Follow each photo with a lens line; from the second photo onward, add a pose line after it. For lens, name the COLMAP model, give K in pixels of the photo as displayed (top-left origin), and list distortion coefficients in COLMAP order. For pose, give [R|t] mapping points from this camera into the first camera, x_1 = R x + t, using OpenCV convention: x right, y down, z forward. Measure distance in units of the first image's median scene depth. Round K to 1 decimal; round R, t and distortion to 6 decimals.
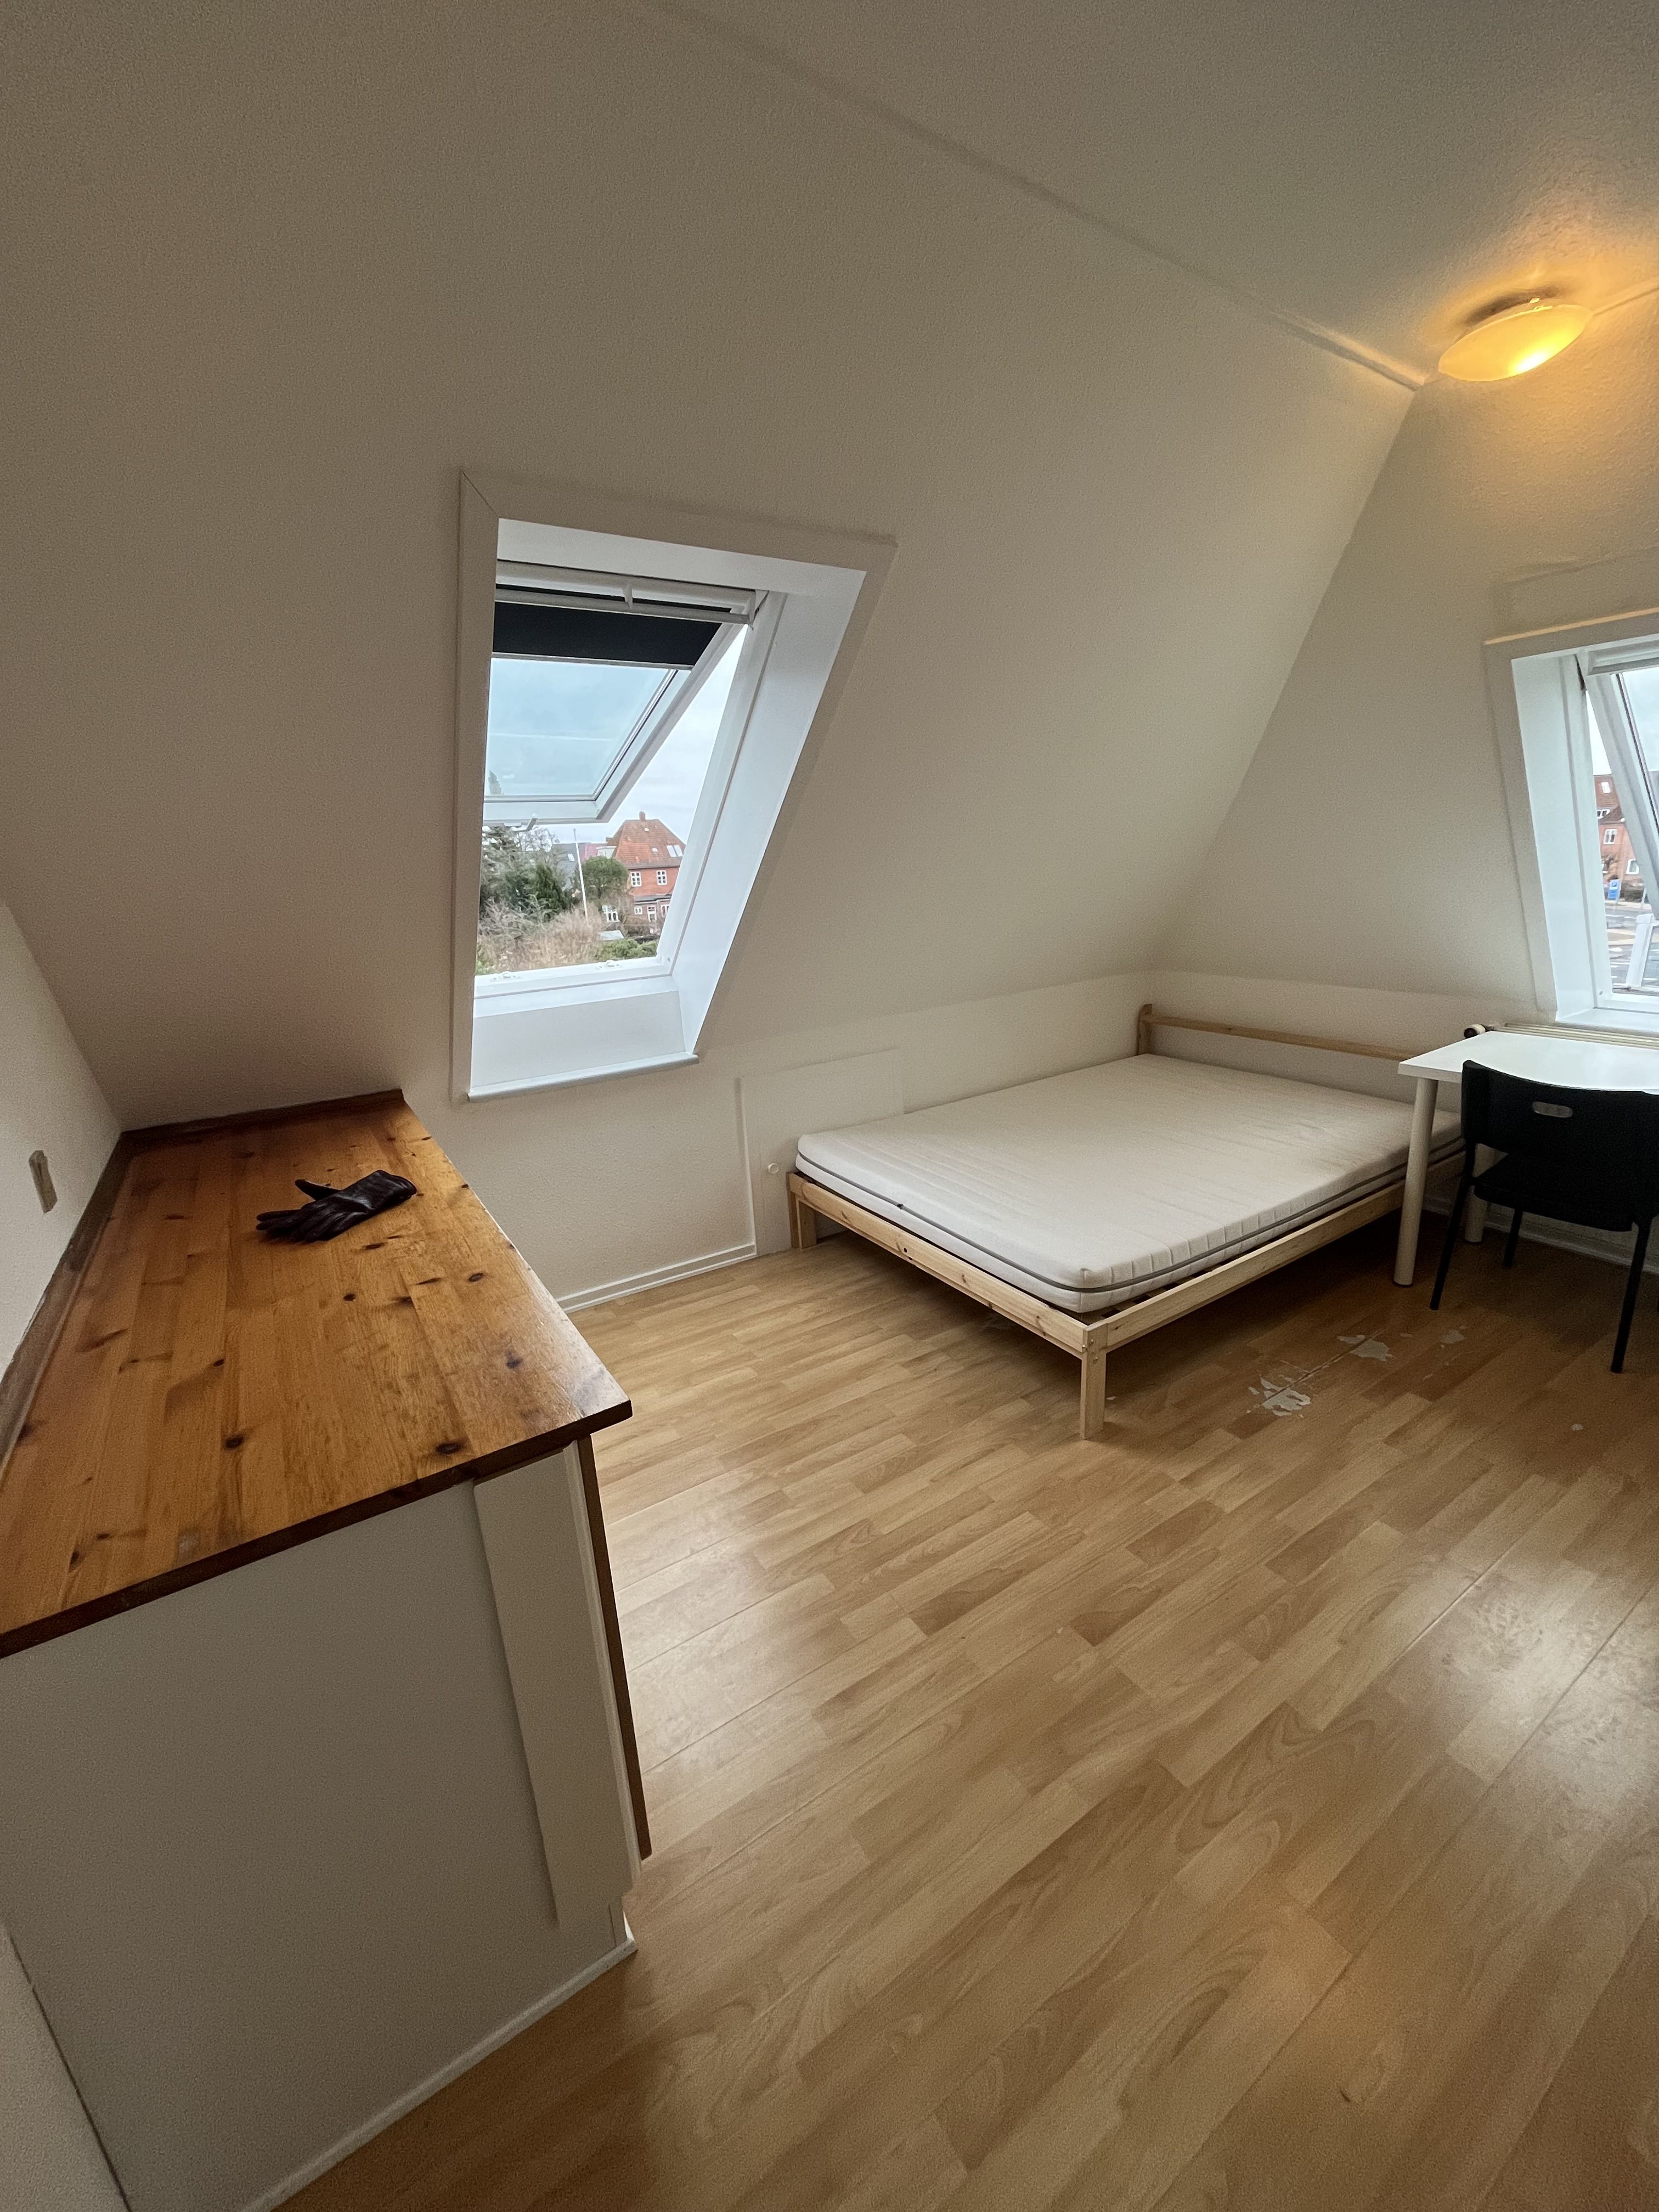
lens RADIAL K [[886.4, 0, 824.5], [0, 886.4, 1112.3], [0, 0, 1]] dist [-0.002195, -0.000514]
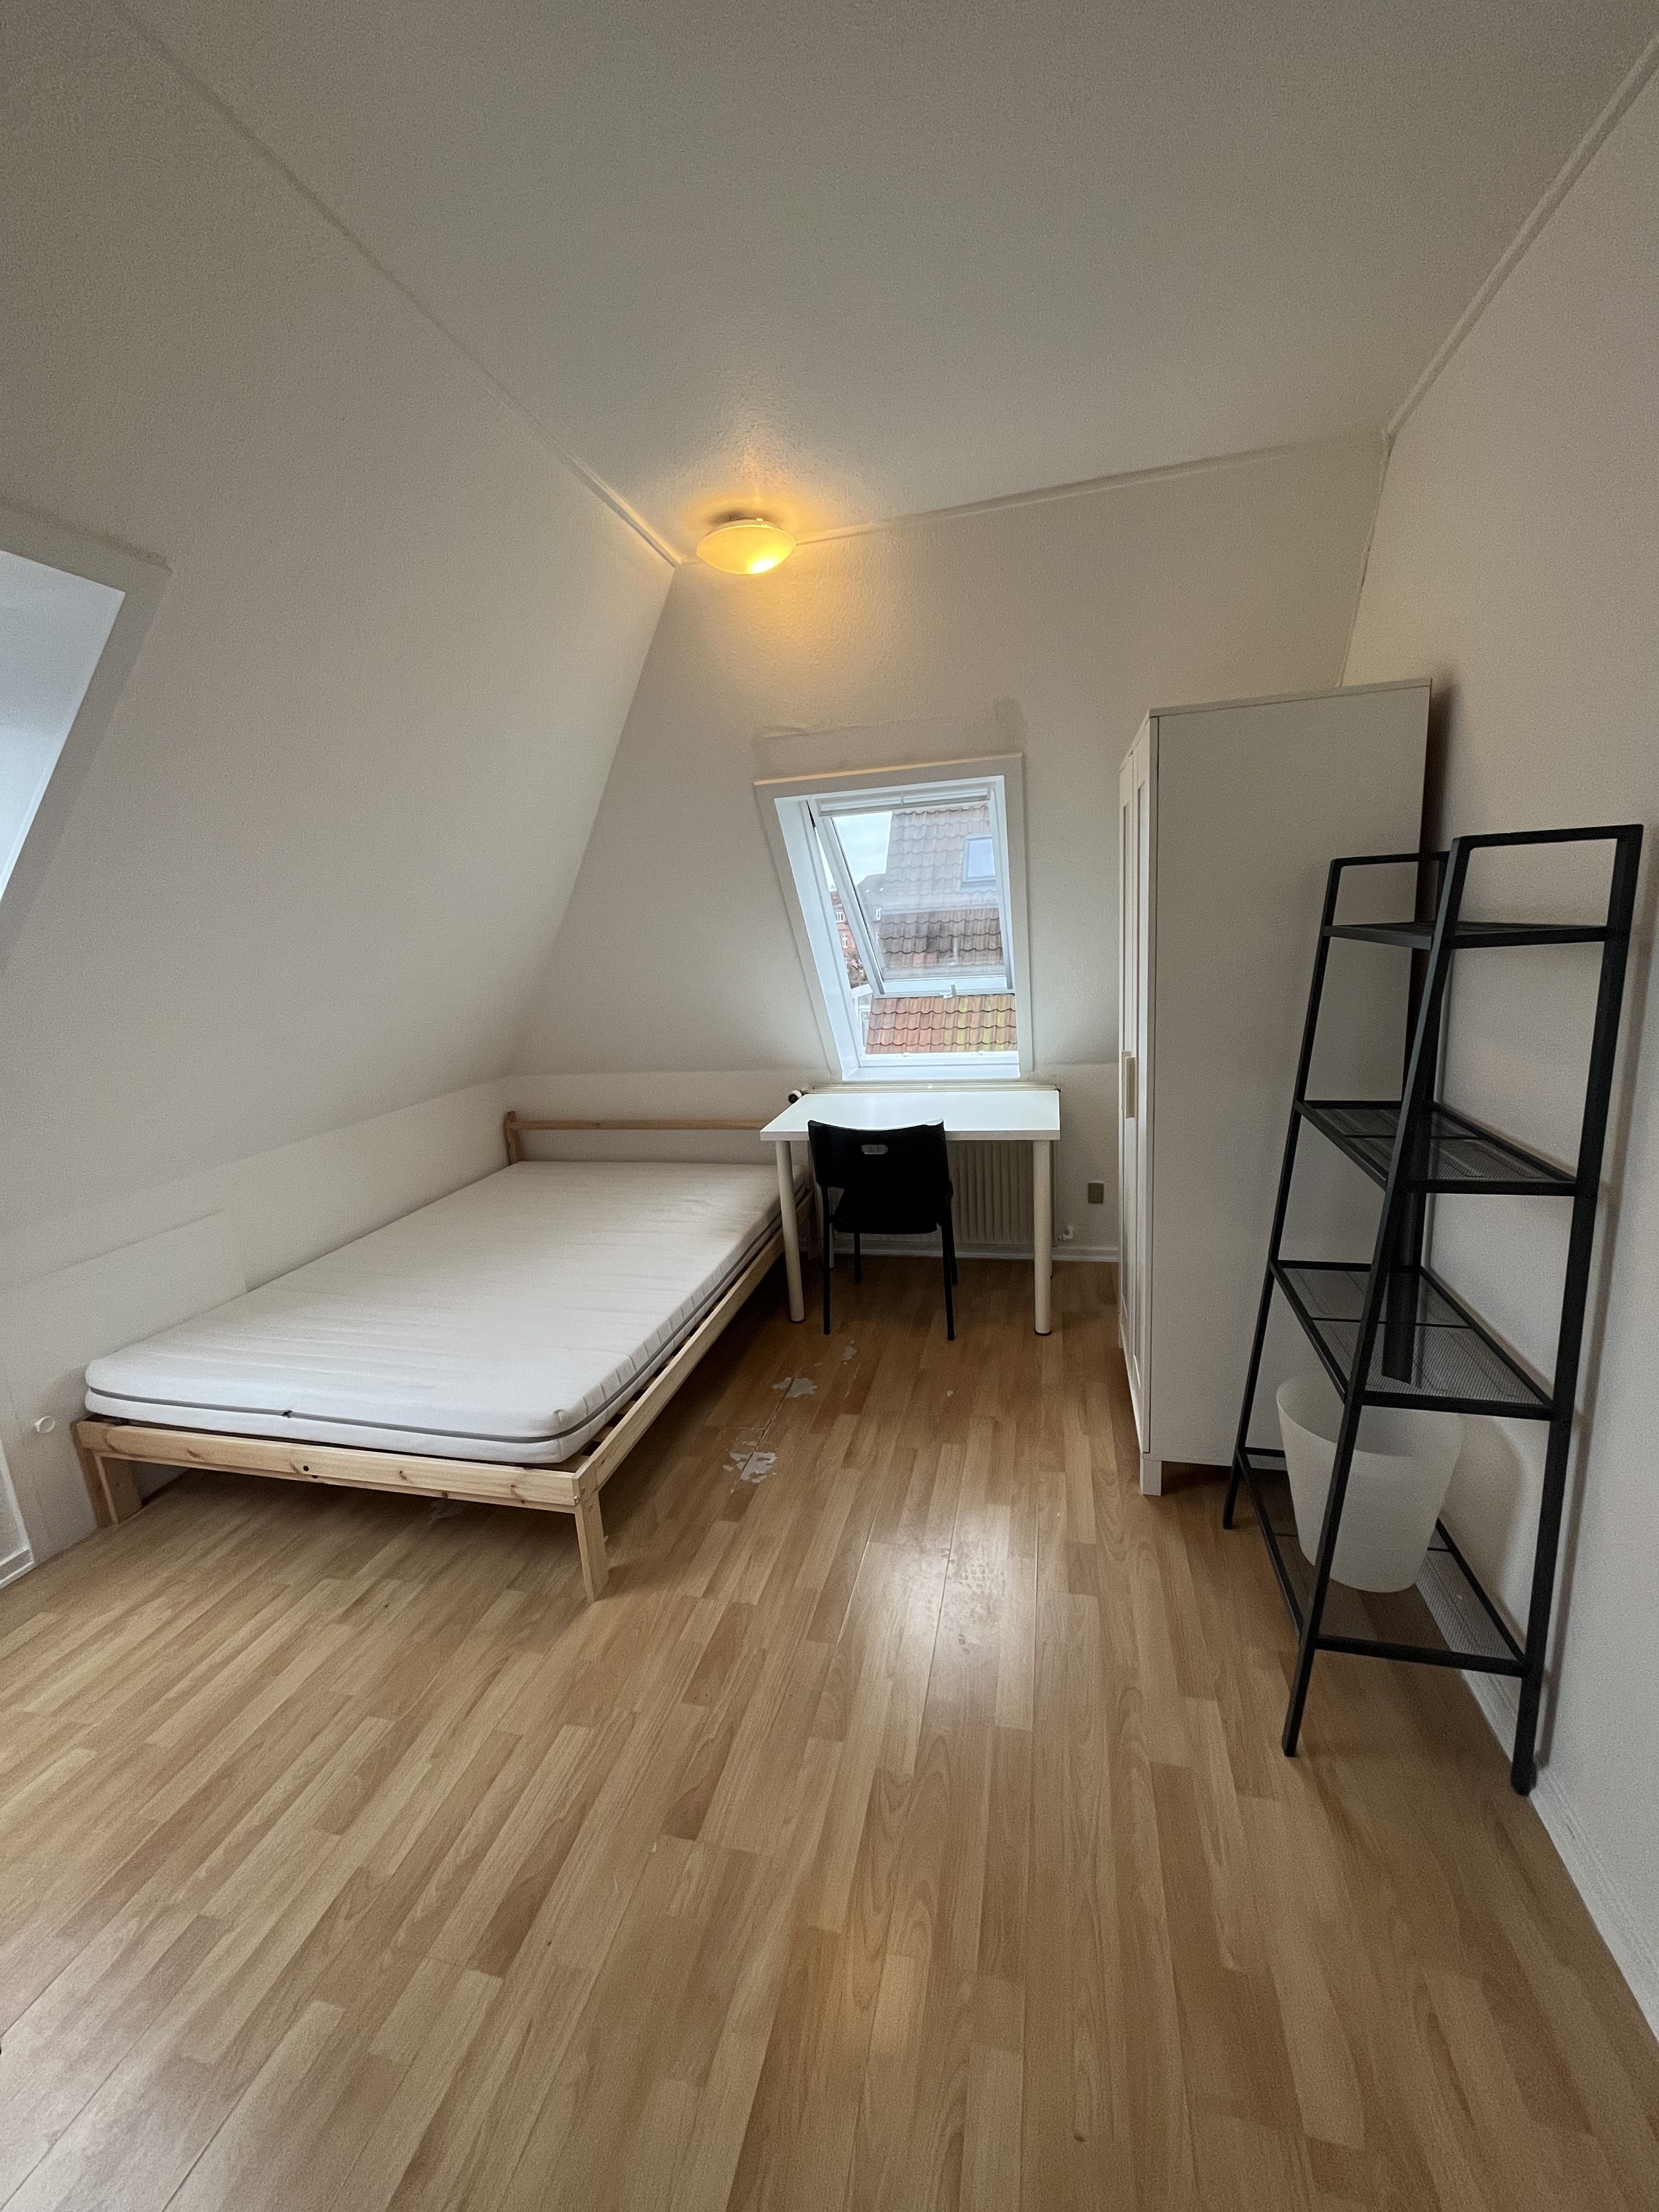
lens RADIAL K [[886.4, 0, 824.5], [0, 886.4, 1112.3], [0, 0, 1]] dist [-0.002195, -0.000514]
pose [[0.729448, -0.136216, 0.670336, -0.061041], [0.214400, 0.976120, -0.034952, -0.024861], [-0.649567, 0.169216, 0.741234, 0.107629]]
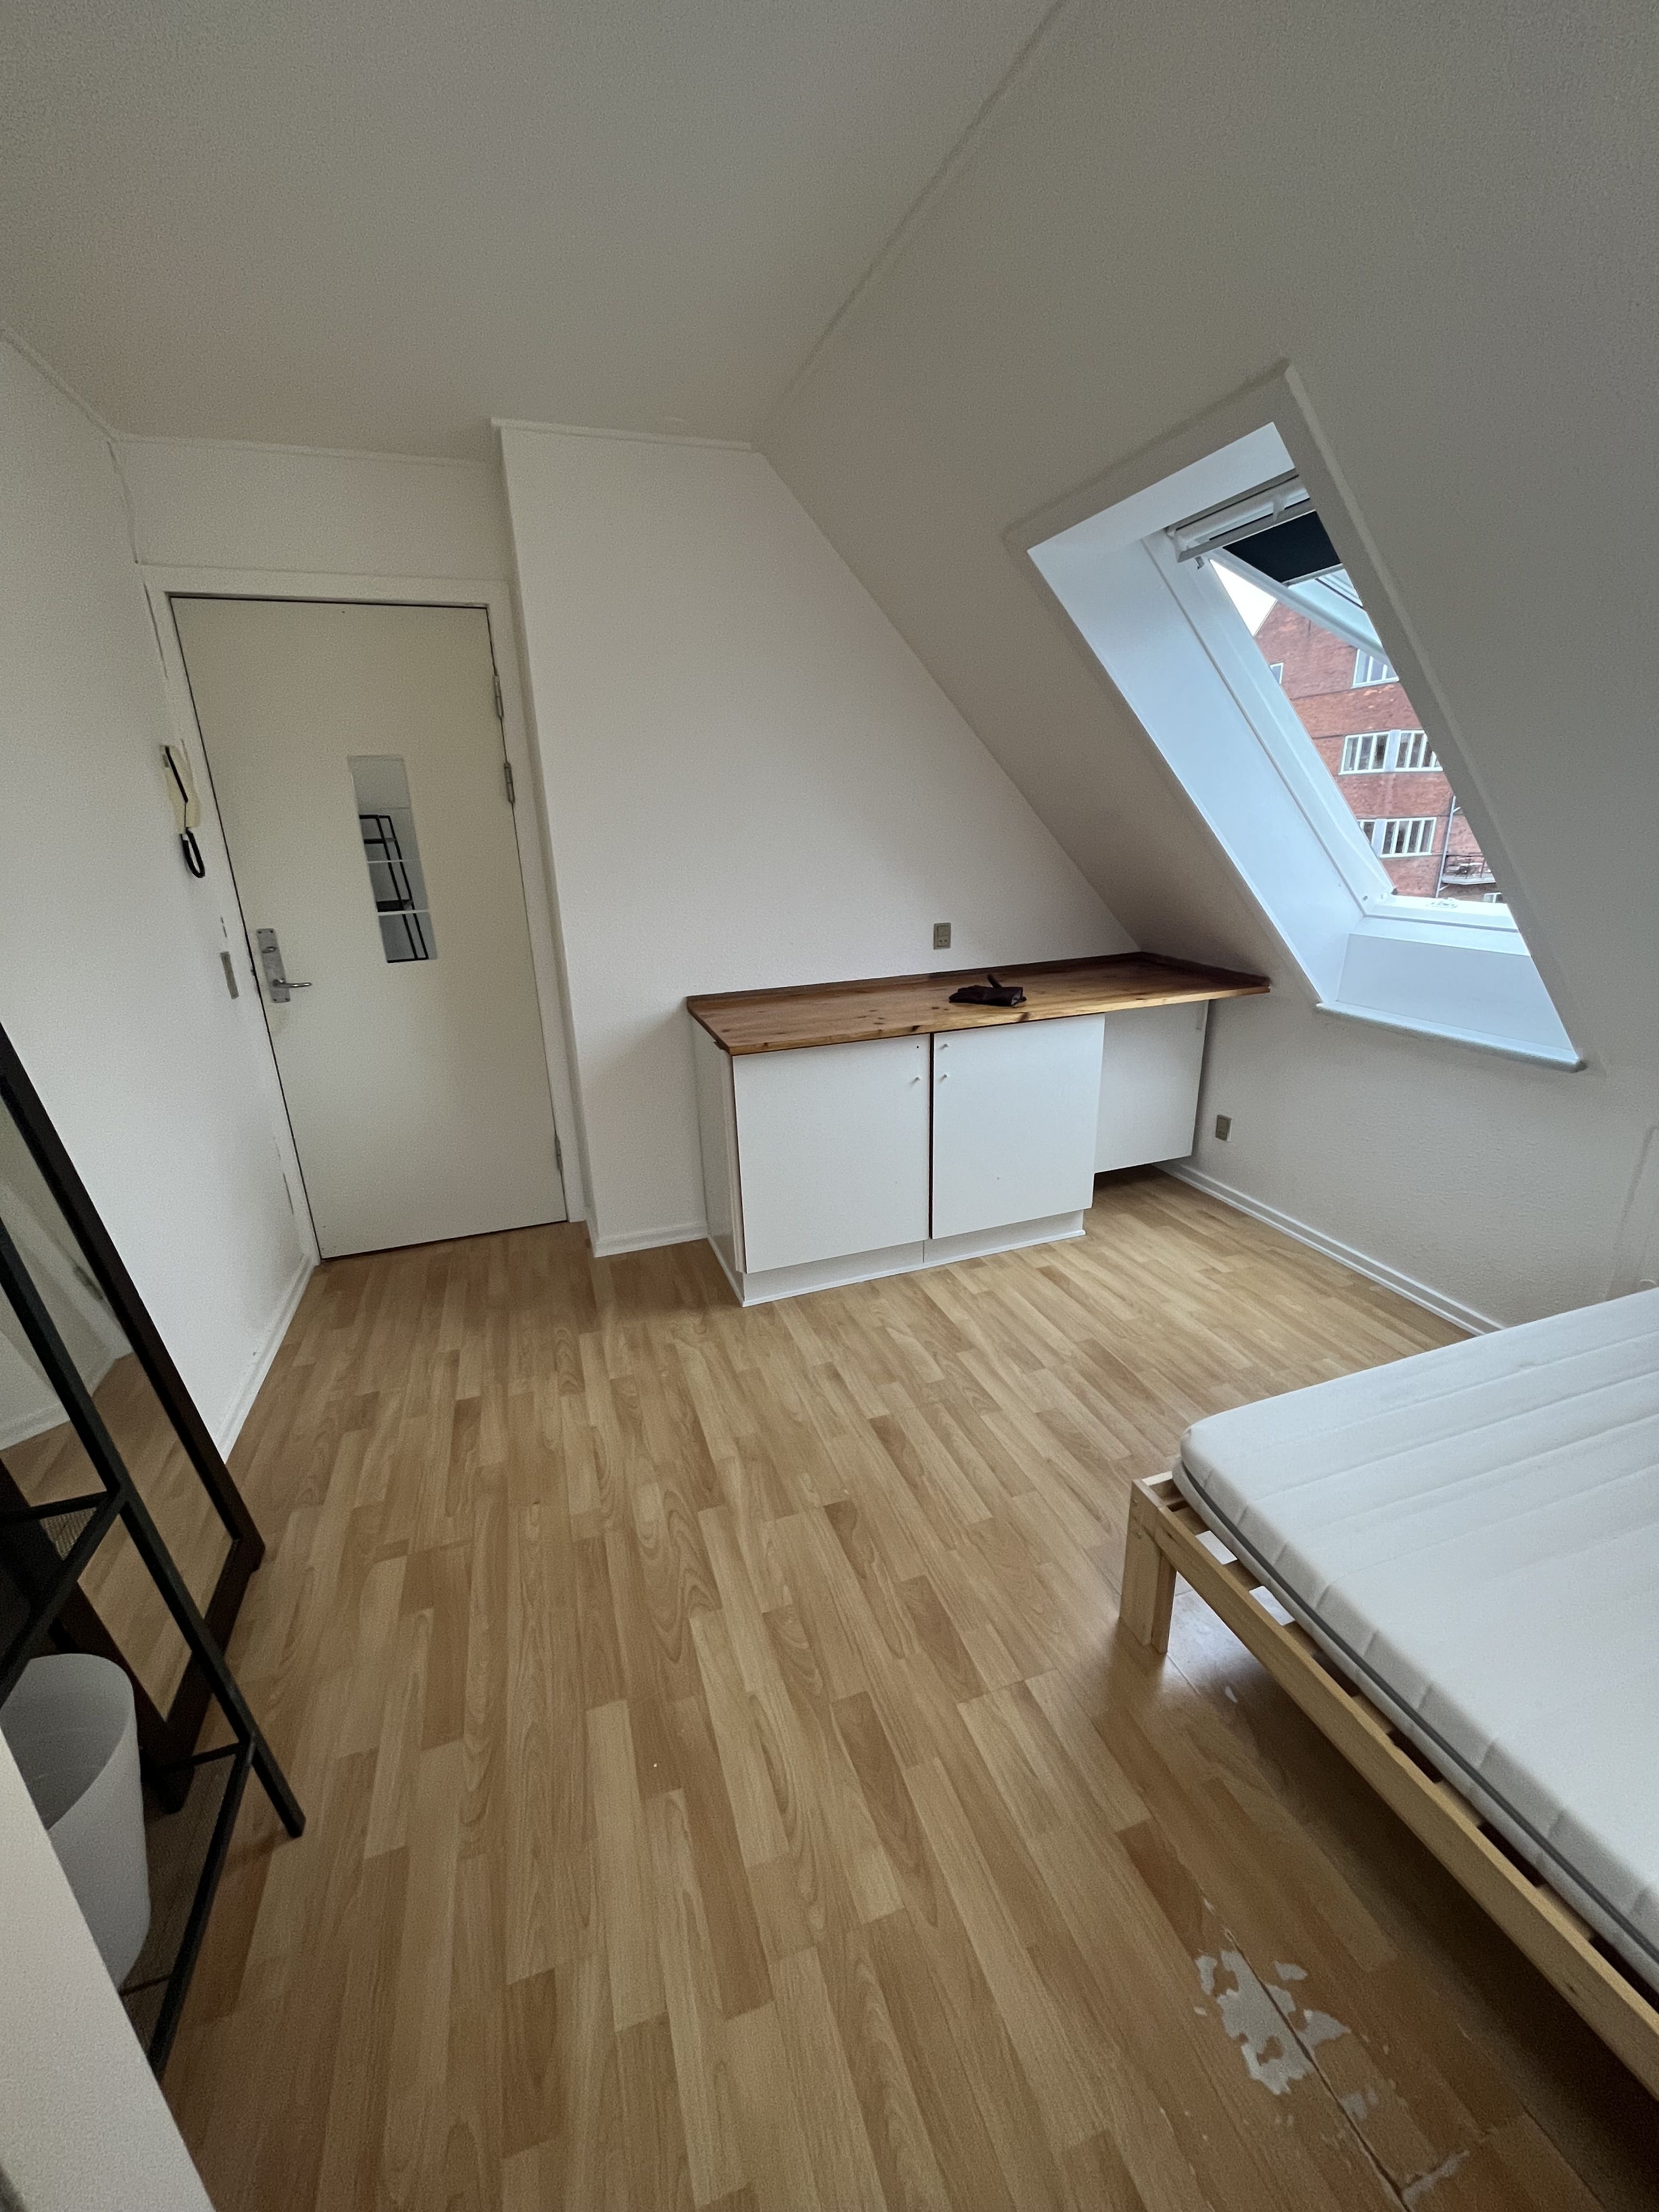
lens RADIAL K [[886.4, 0, 824.5], [0, 886.4, 1112.3], [0, 0, 1]] dist [-0.002195, -0.000514]
pose [[-0.239725, 0.361183, -0.901154, 0.811762], [-0.225607, 0.882084, 0.413556, -0.232779], [0.944263, 0.302446, -0.129973, 0.693891]]
